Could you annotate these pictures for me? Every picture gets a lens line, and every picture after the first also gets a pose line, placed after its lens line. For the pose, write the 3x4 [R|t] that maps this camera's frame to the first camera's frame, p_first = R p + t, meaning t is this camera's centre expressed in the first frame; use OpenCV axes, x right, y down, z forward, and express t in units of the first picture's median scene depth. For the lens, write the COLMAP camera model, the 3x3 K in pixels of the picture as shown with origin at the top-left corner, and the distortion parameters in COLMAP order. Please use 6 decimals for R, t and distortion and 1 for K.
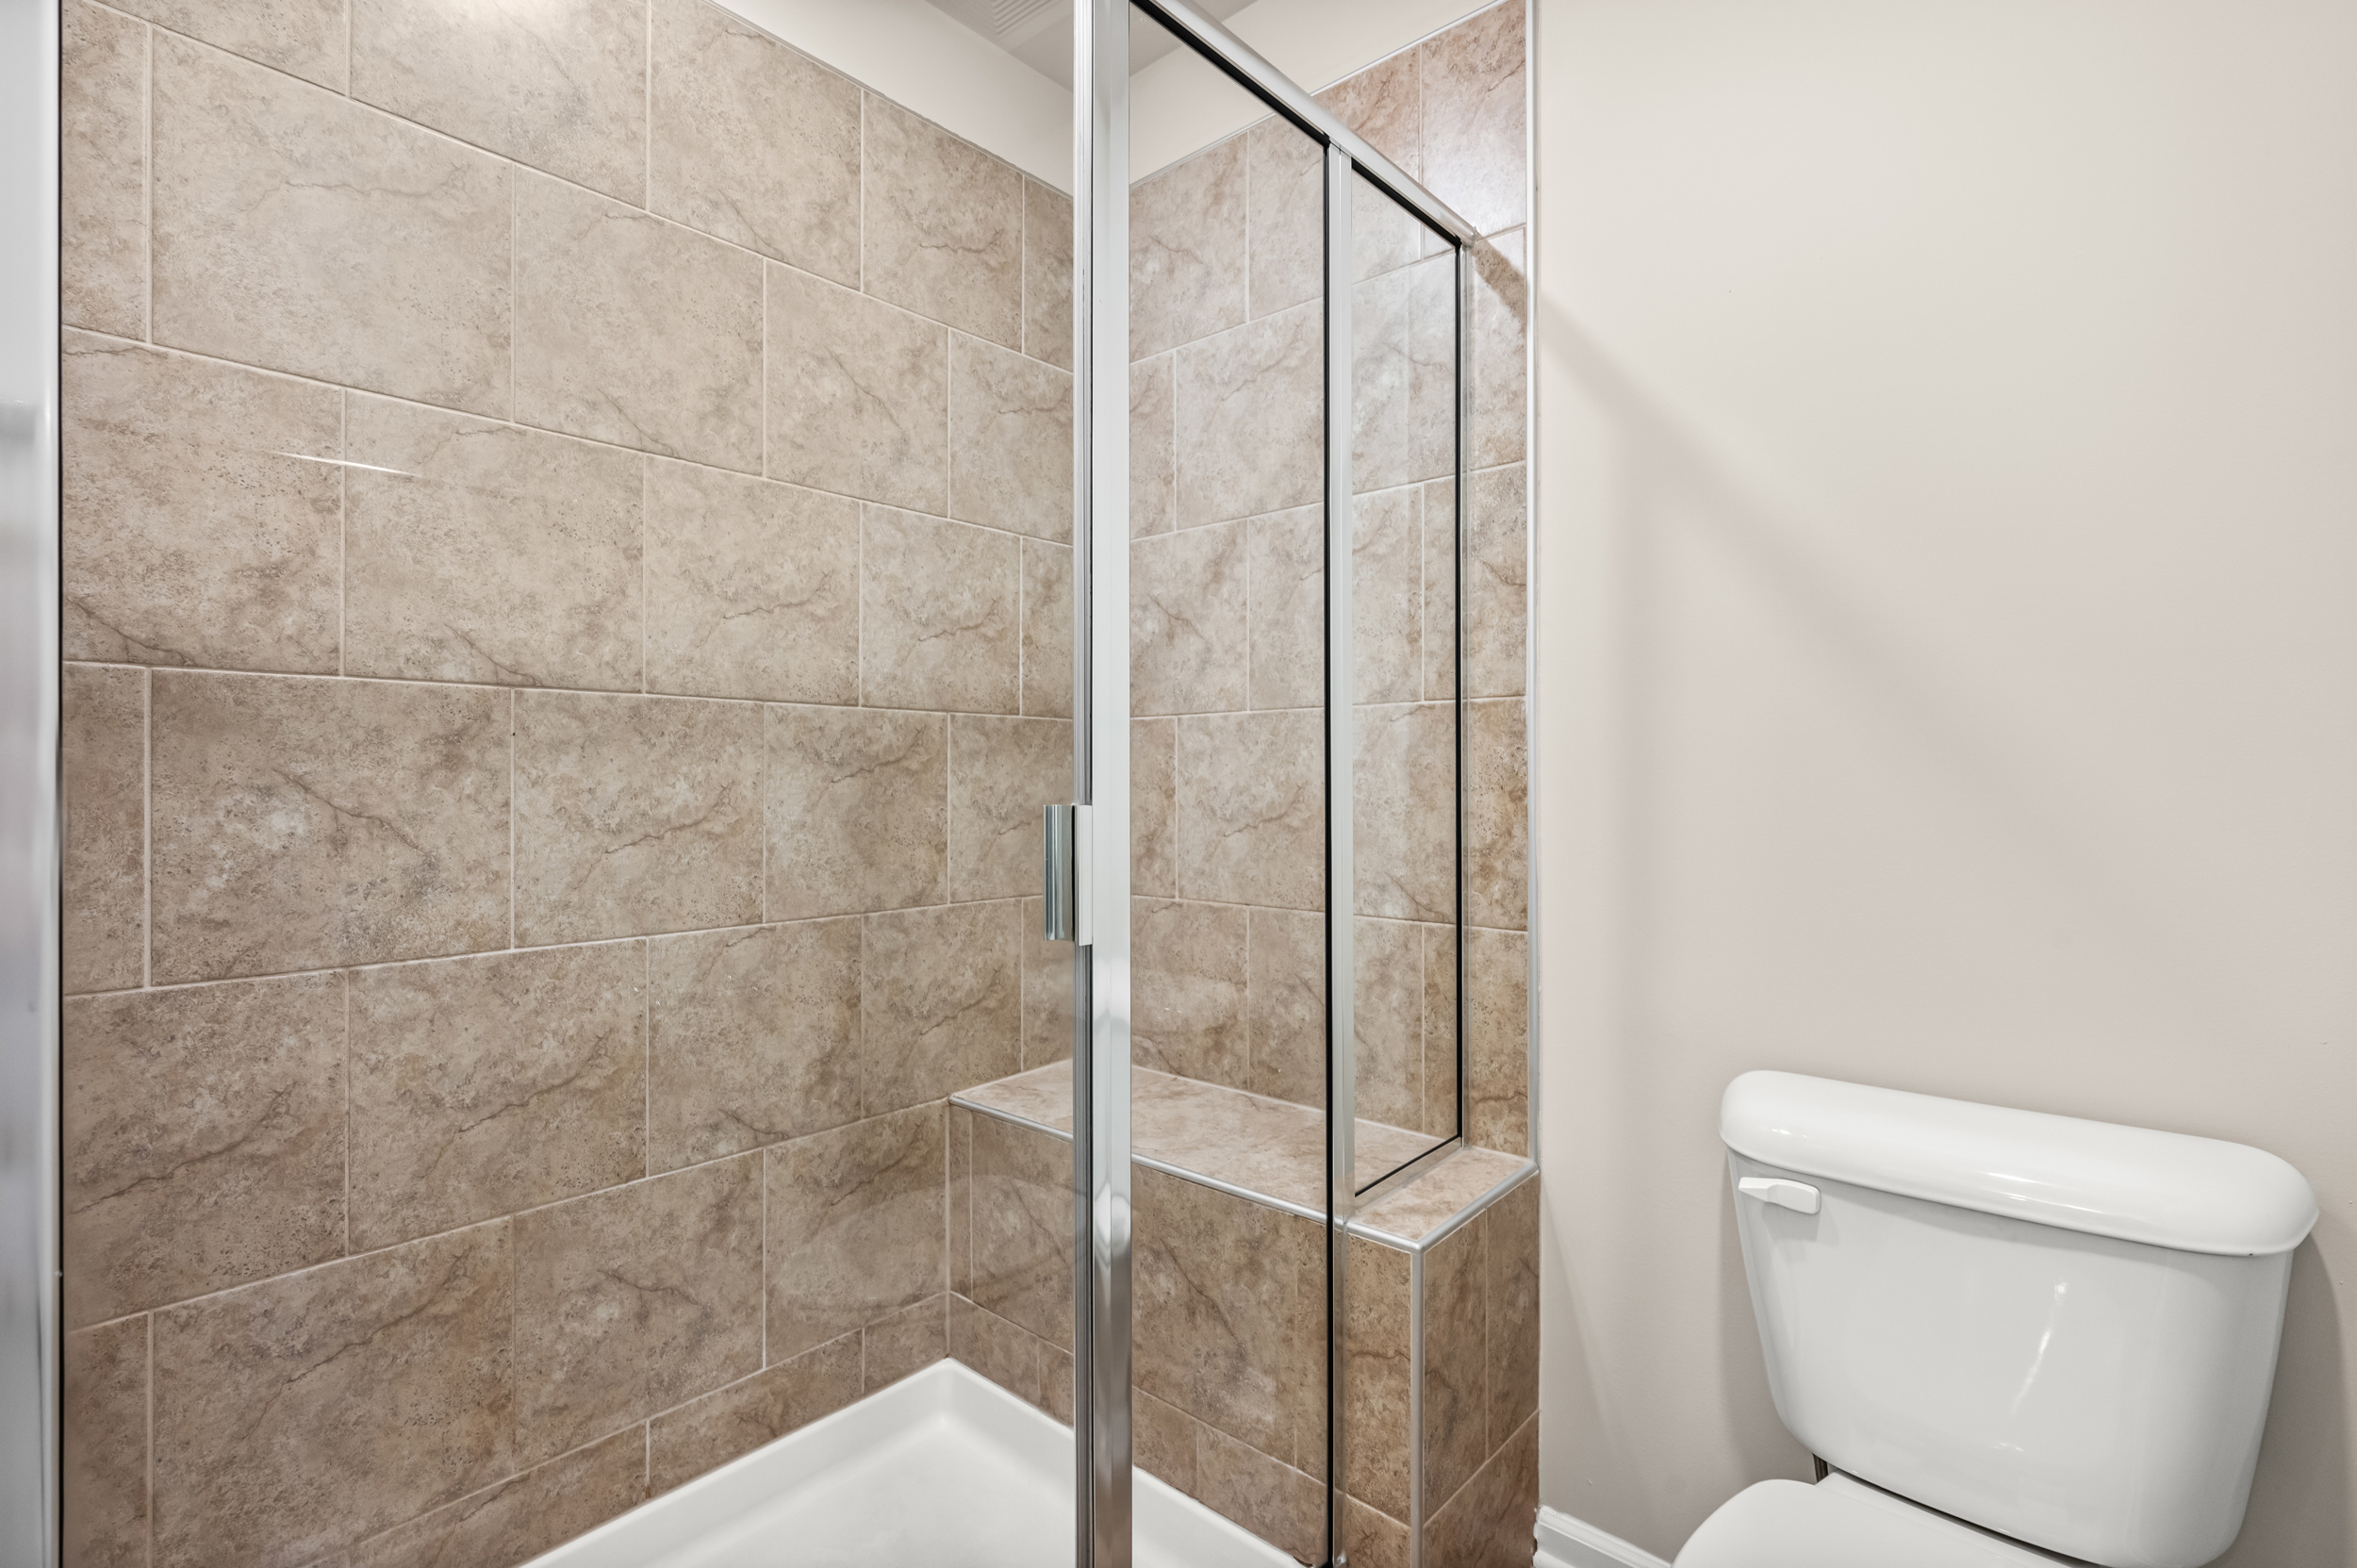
lens RADIAL K [[1044.5, 0, 1184.8], [0, 1044.5, 782.7], [0, 0, 1]] dist [-0.001919, 0.001053]
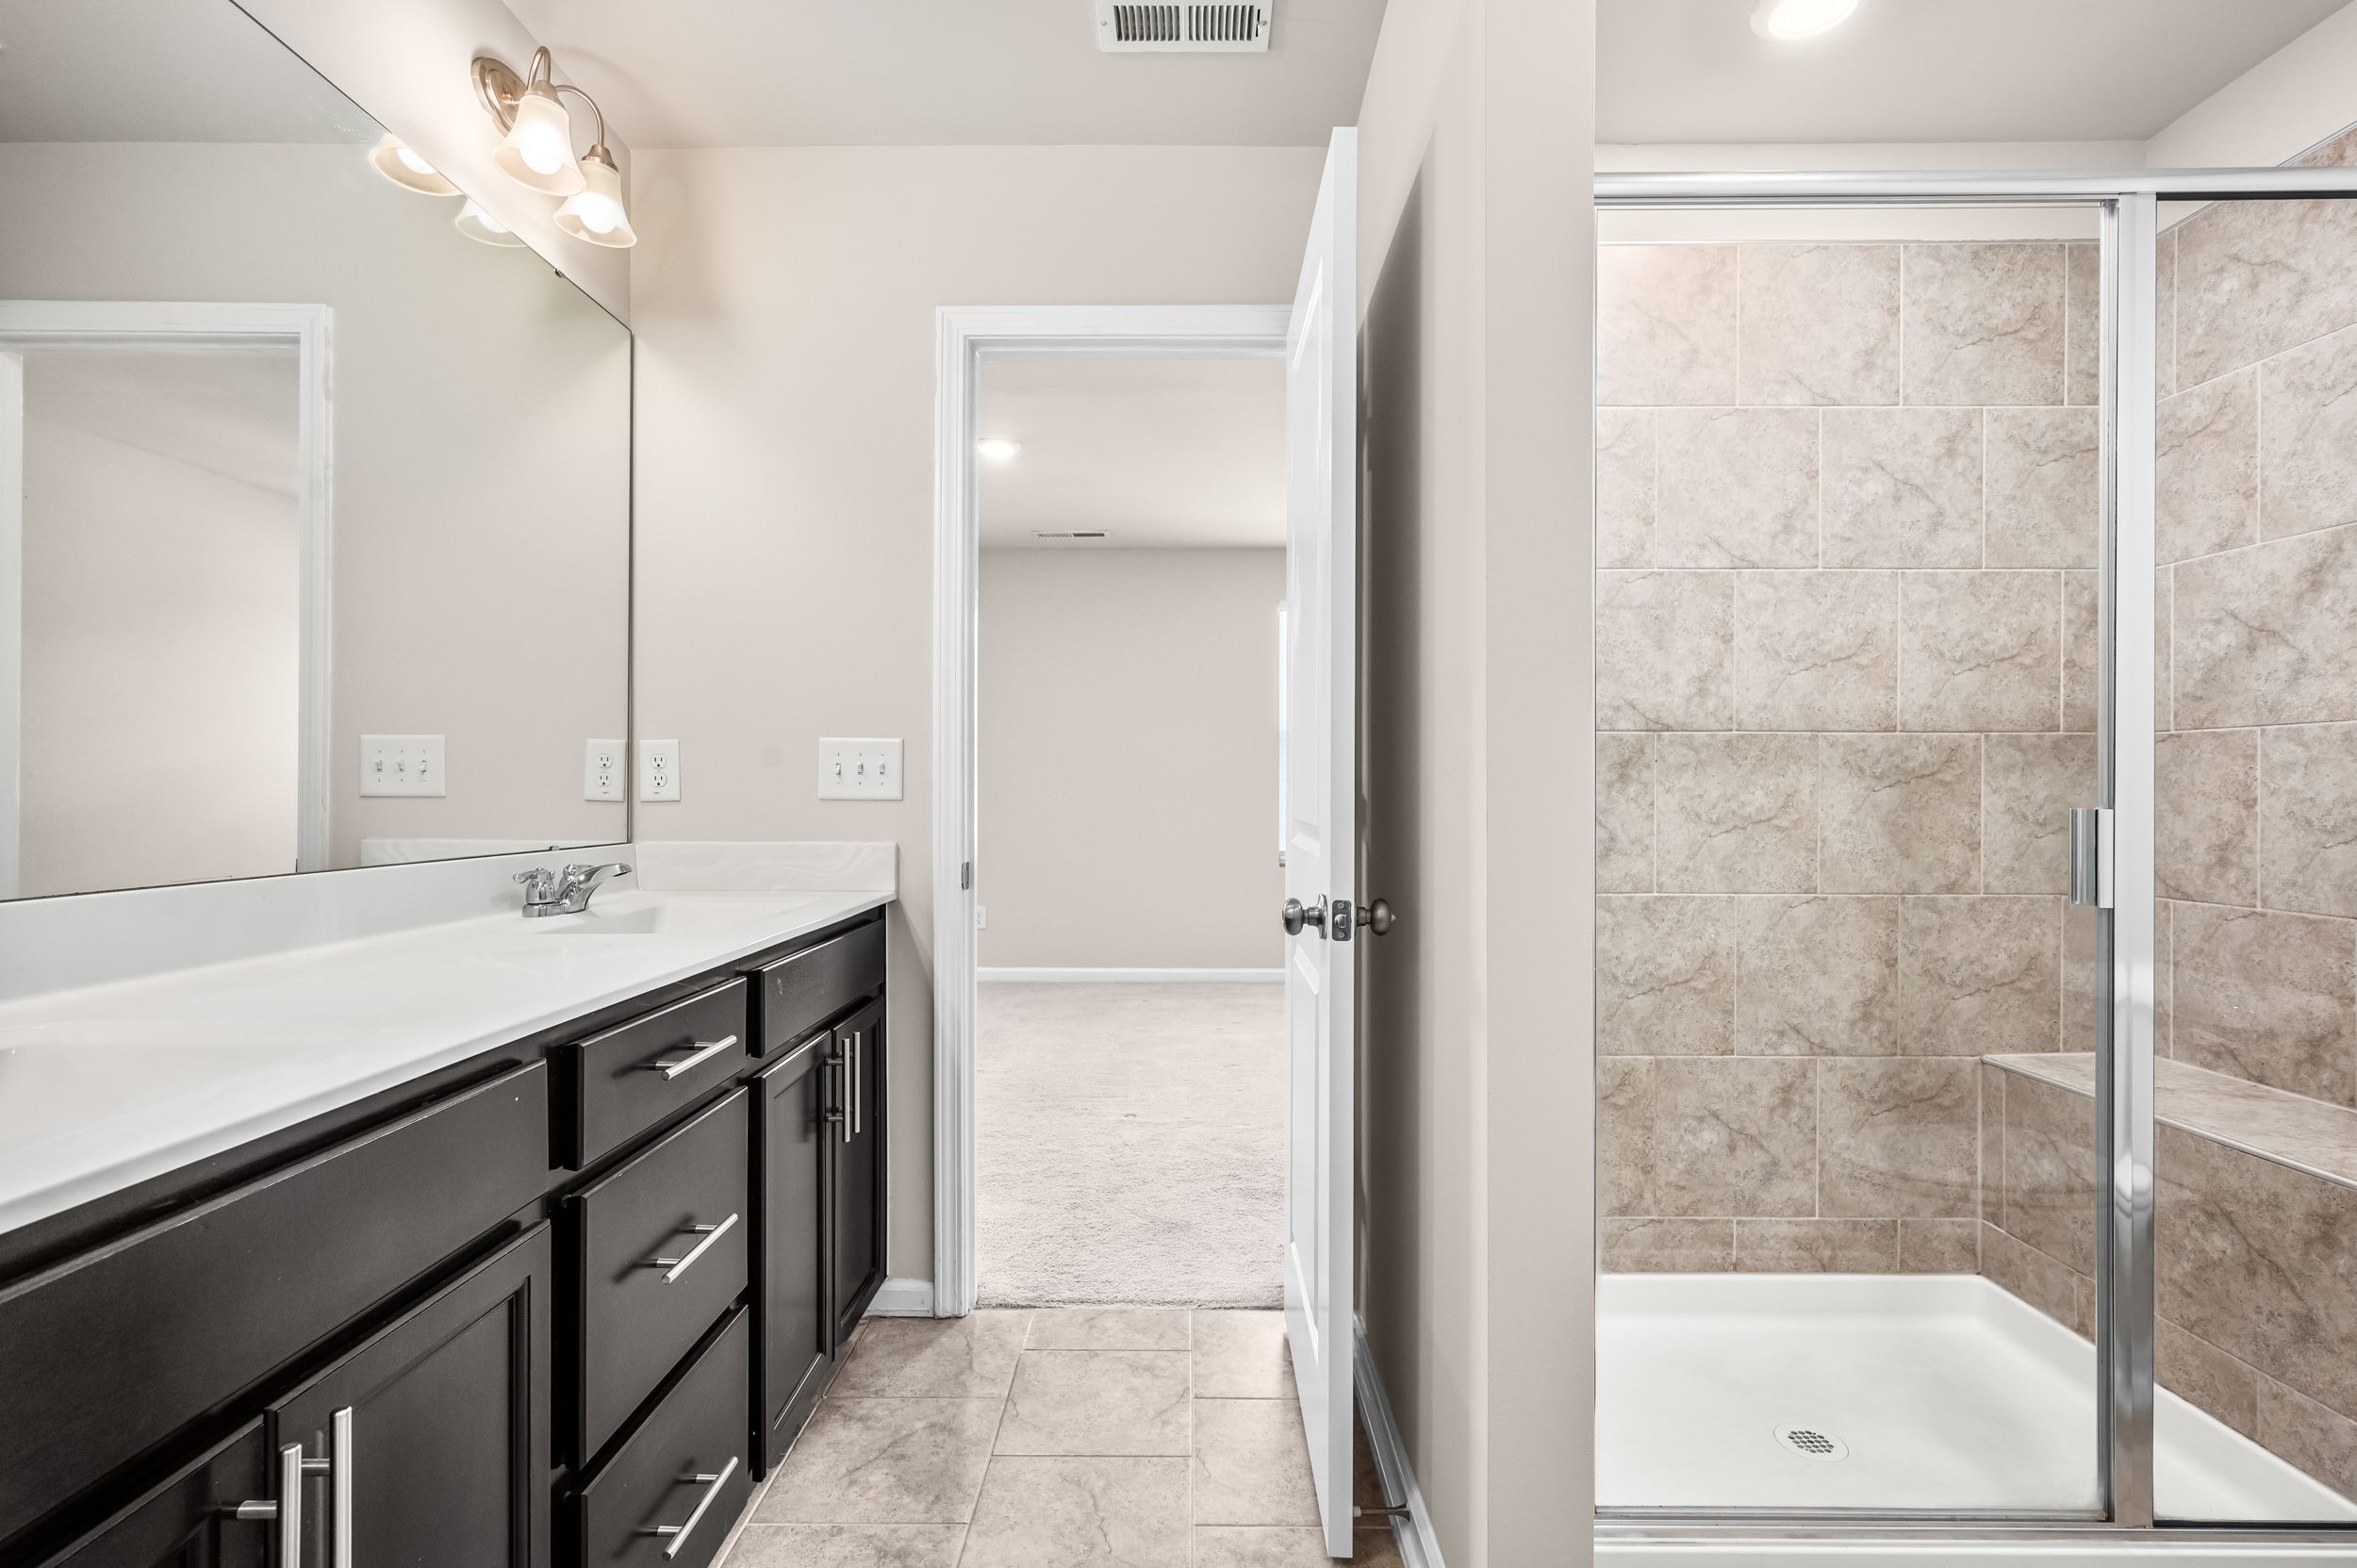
lens RADIAL K [[1044.5, 0, 1193.7], [0, 1044.5, 789.4], [0, 0, 1]] dist [-0.001919, 0.001053]
pose [[0.649982, 0.003164, -0.759943, 0.099528], [-0.004025, 0.999992, 0.000721, -0.000315], [0.759939, 0.002590, 0.649989, -0.486376]]
